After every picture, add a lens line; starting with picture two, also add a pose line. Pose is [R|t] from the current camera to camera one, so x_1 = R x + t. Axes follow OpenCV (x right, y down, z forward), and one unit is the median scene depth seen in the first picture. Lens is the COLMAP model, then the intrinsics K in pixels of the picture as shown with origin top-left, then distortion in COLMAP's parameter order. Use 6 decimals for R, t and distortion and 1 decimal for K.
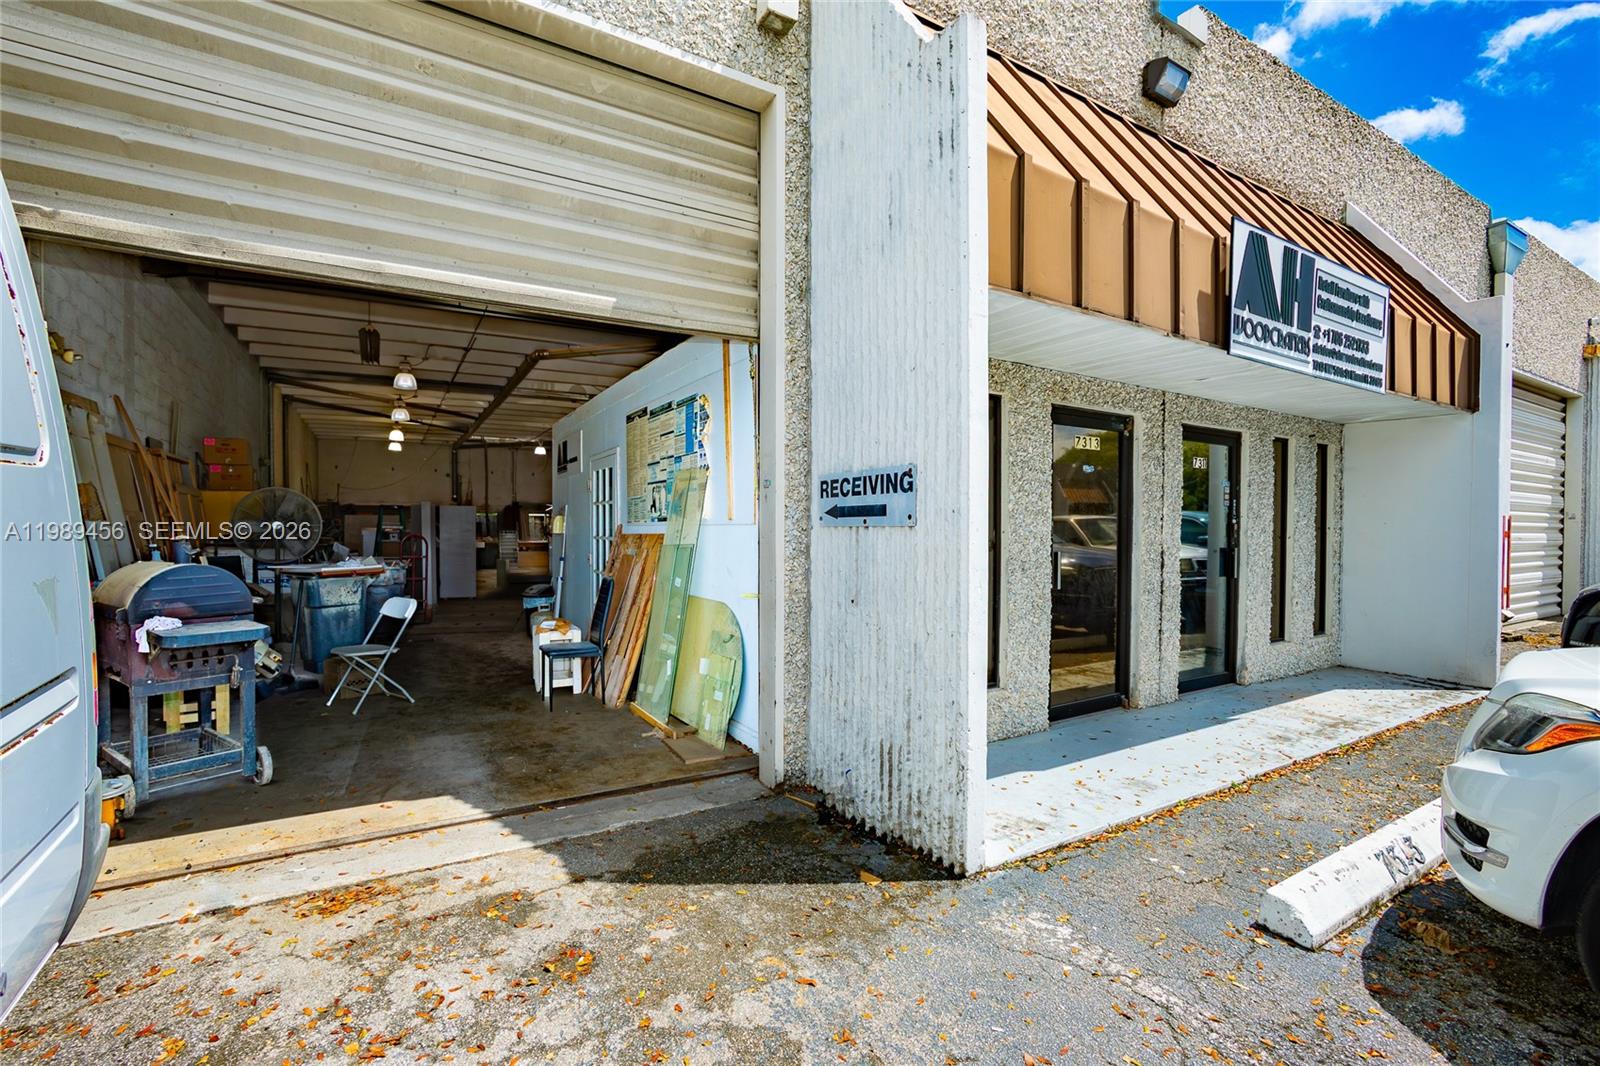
lens RADIAL K [[704.2, 0, 786.6], [0, 704.2, 543.5], [0, 0, 1]] dist [-0.012109, 0.004041]
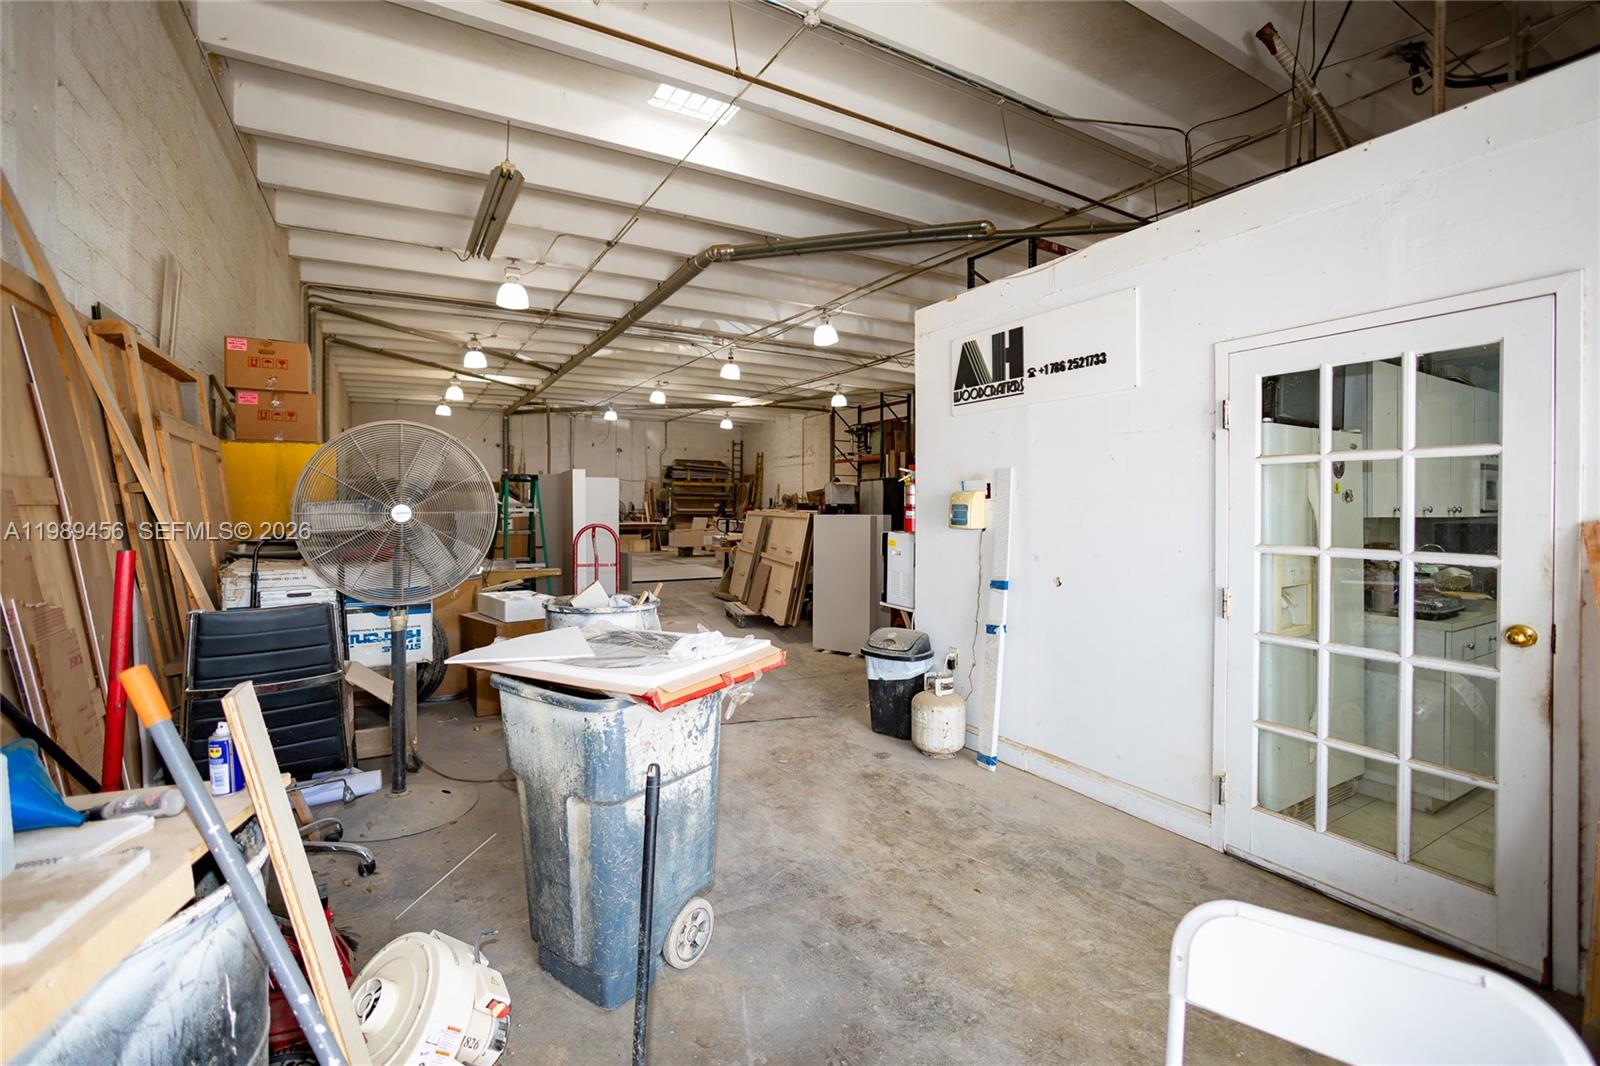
lens RADIAL K [[704.2, 0, 790.7], [0, 704.2, 514.4], [0, 0, 1]] dist [-0.012109, 0.004041]
pose [[0.999923, 0.003860, -0.011762, -0.460359], [-0.003954, 0.999960, -0.007972, -0.021231], [0.011731, 0.008018, 0.999899, 0.548802]]
